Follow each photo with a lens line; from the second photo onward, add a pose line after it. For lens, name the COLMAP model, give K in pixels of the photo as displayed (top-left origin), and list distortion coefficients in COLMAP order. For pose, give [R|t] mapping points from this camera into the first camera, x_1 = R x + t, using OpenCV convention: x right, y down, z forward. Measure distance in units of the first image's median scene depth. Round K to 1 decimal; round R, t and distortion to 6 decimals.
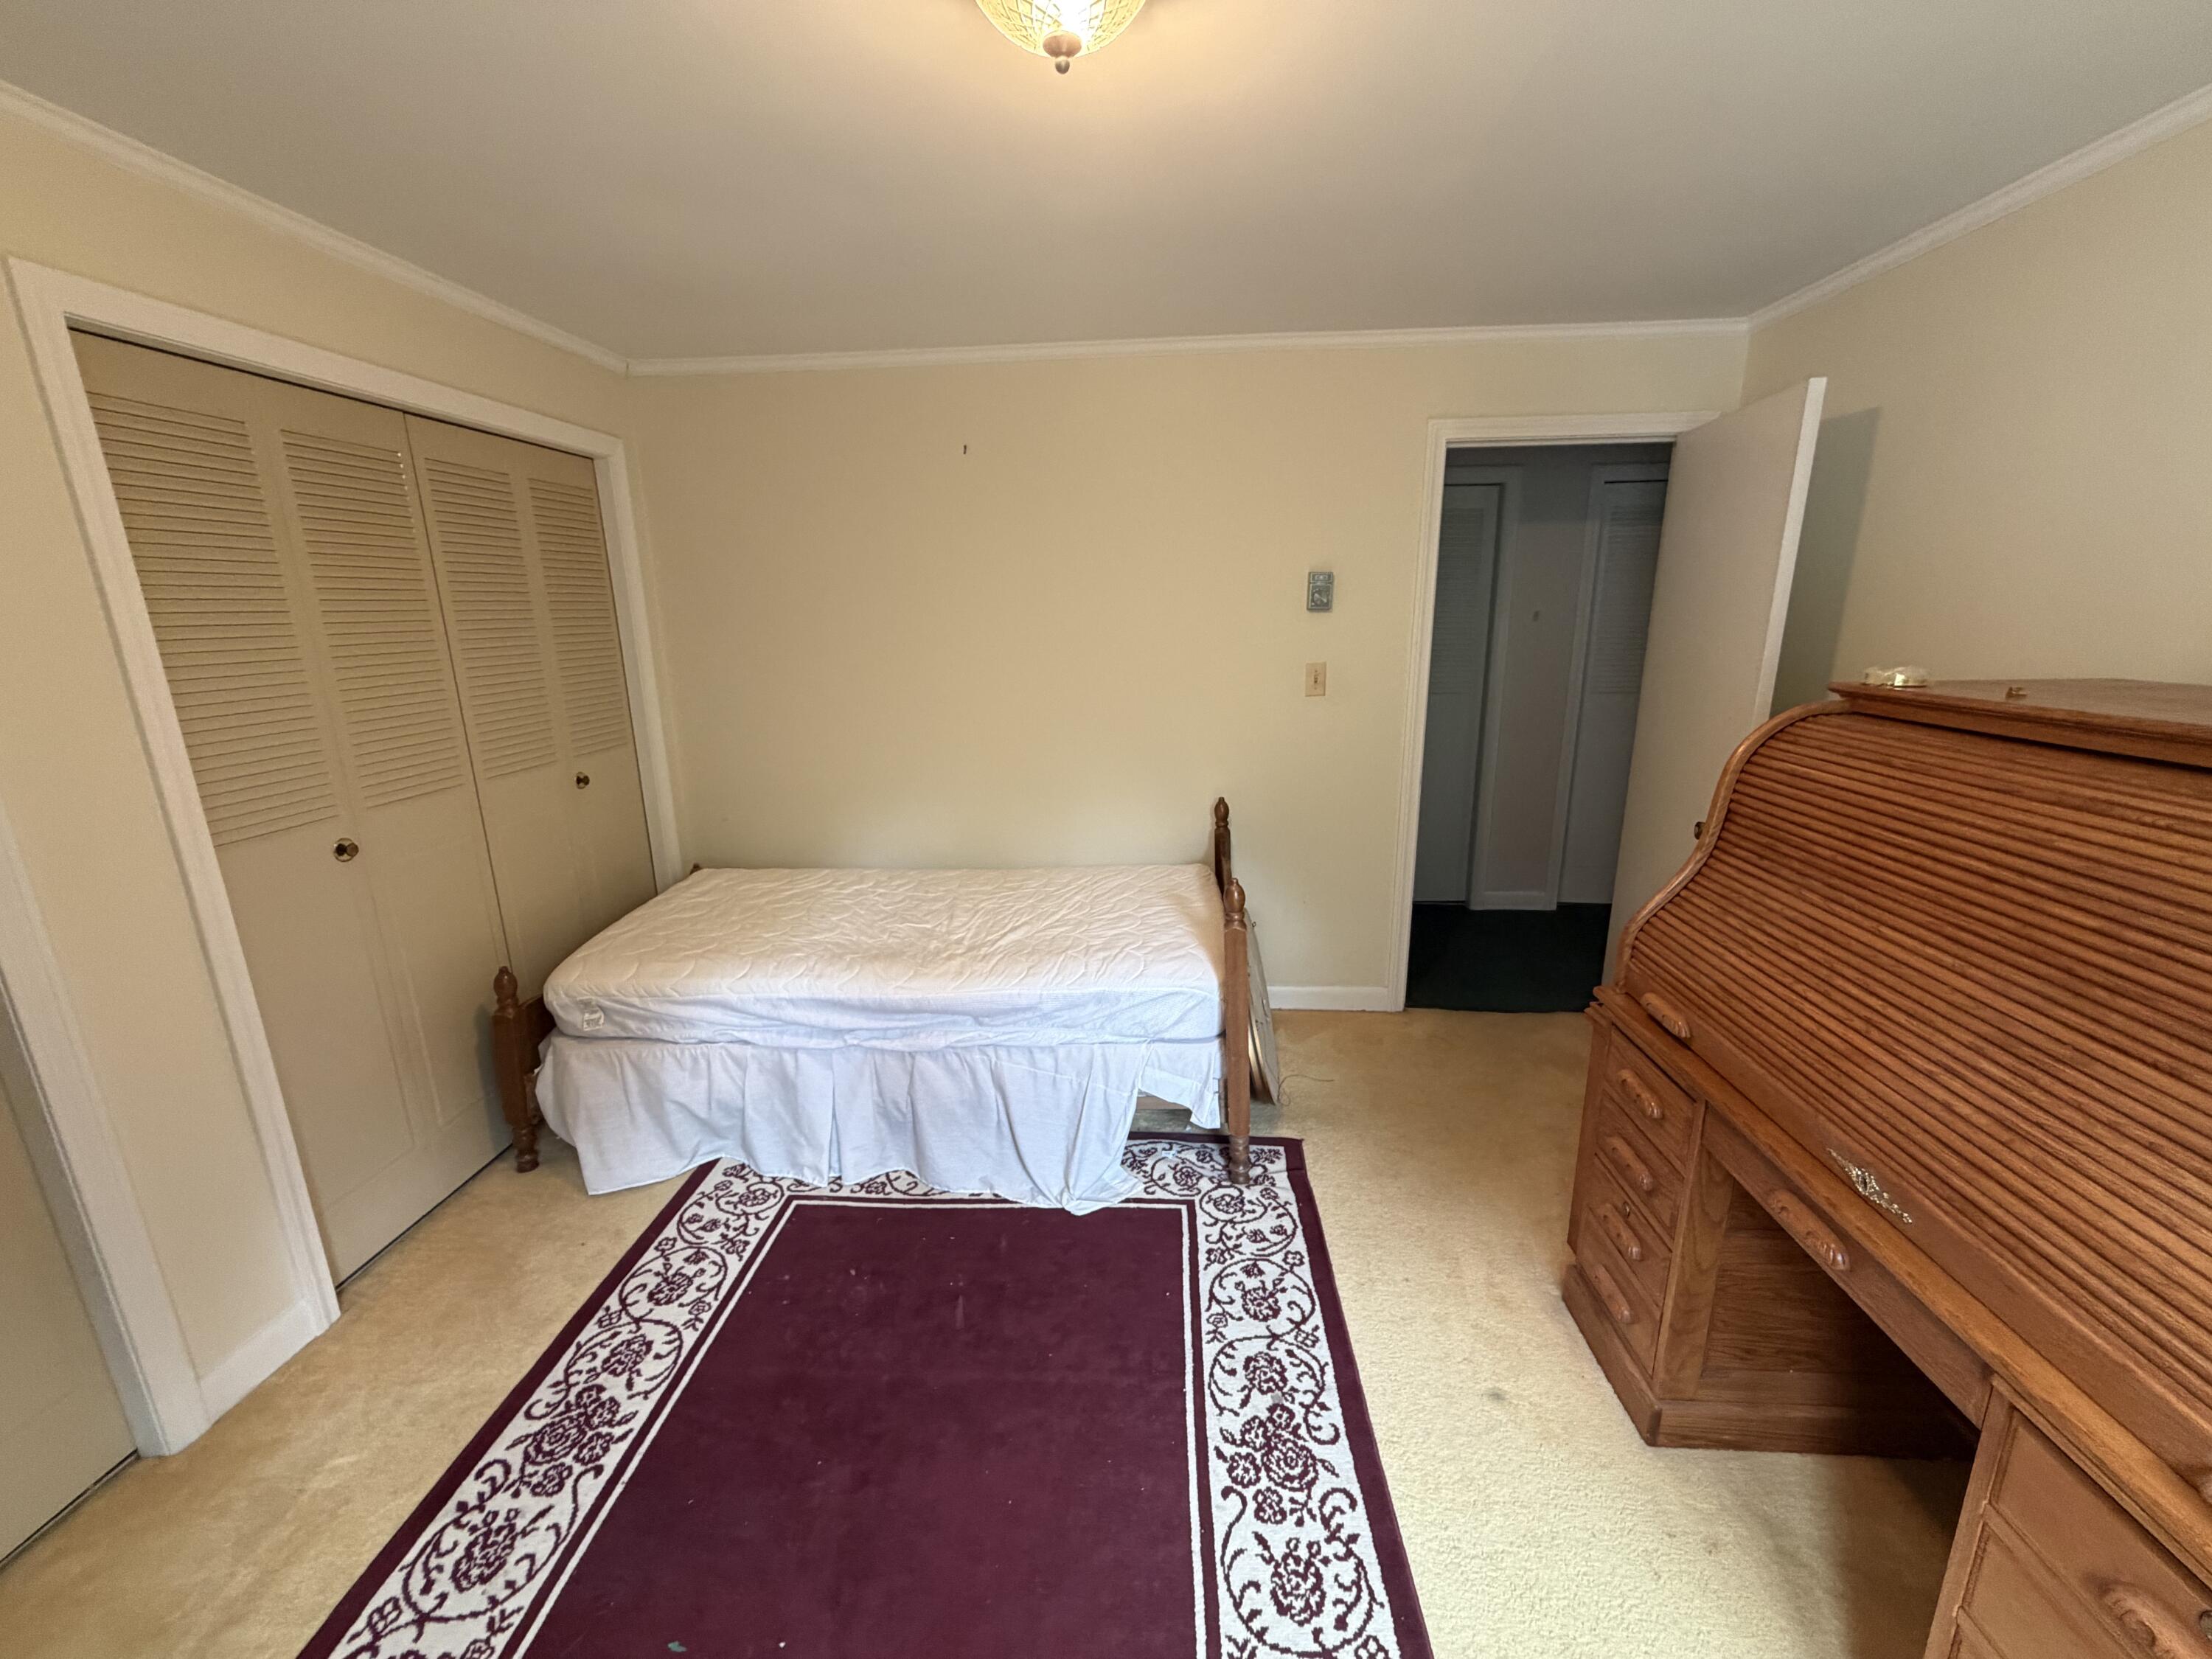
lens RADIAL K [[885.7, 0, 1106.9], [0, 885.7, 829.3], [0, 0, 1]] dist [-0.000660, -0.000204]
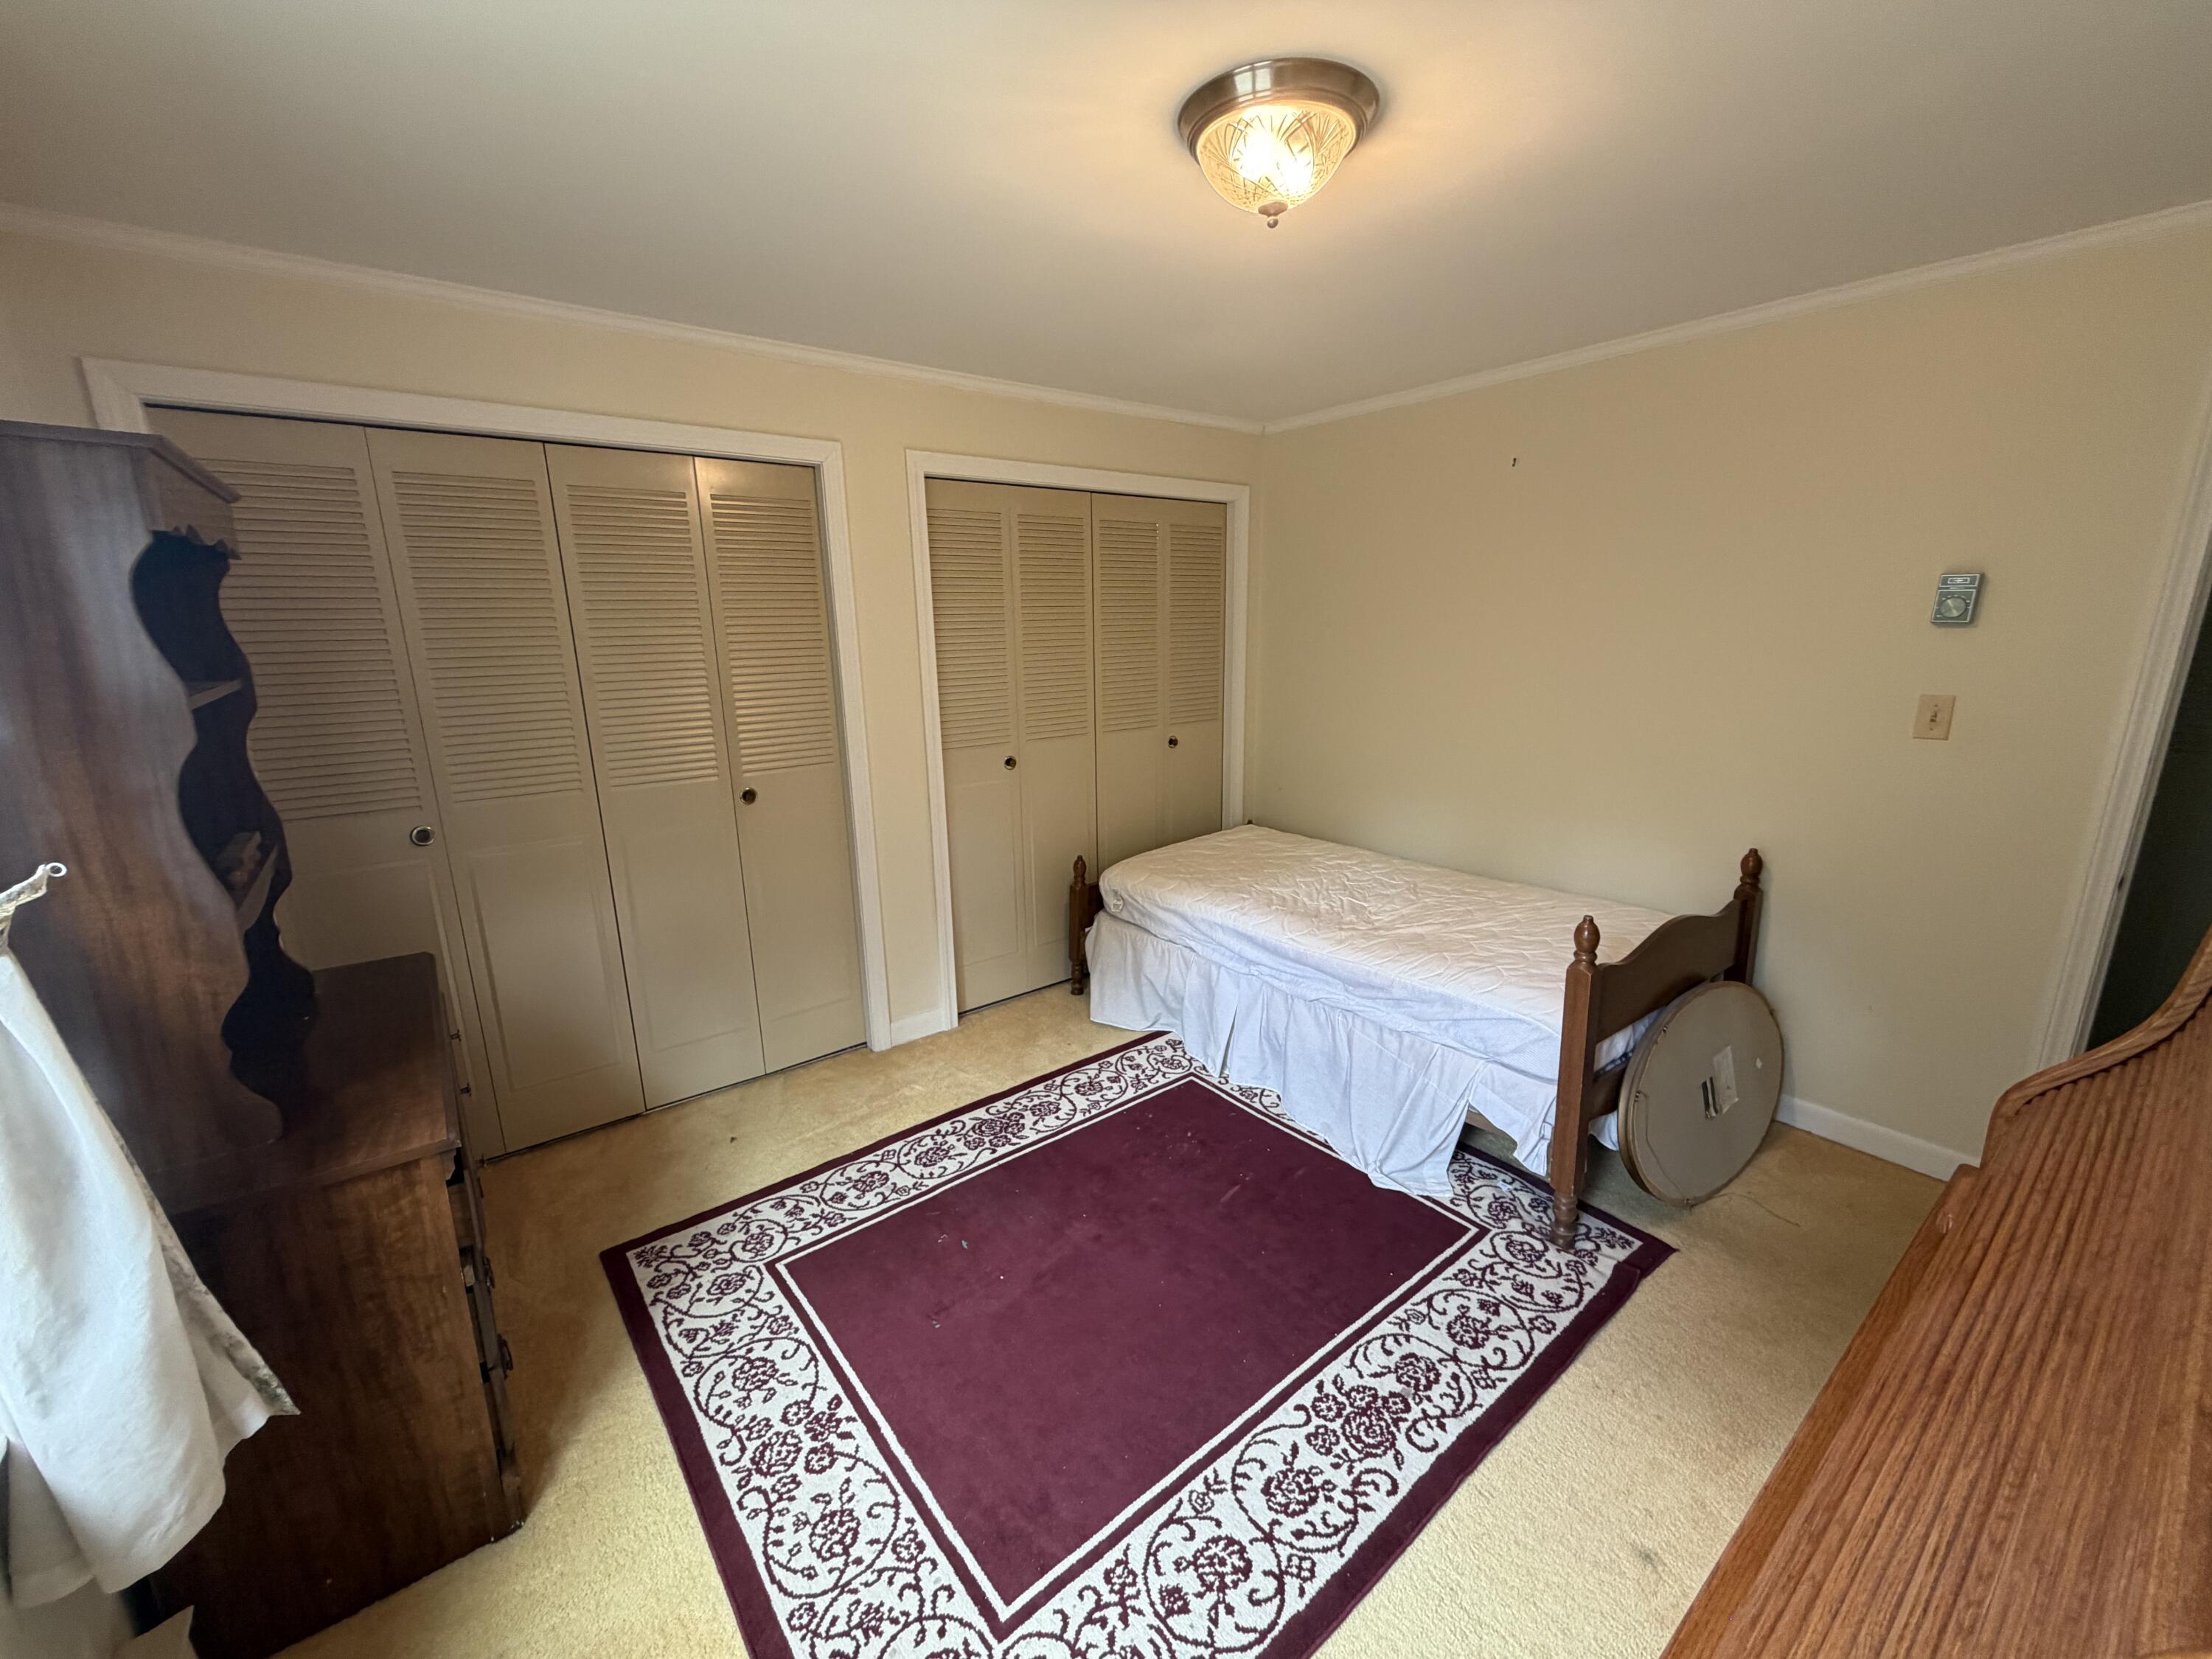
lens RADIAL K [[885.7, 0, 1100.1], [0, 885.7, 829.9], [0, 0, 1]] dist [-0.000660, -0.000204]
pose [[0.664845, 0.180522, -0.724840, 0.444702], [-0.177564, 0.980738, 0.081387, -0.016992], [0.725571, 0.074596, 0.684093, -0.012499]]
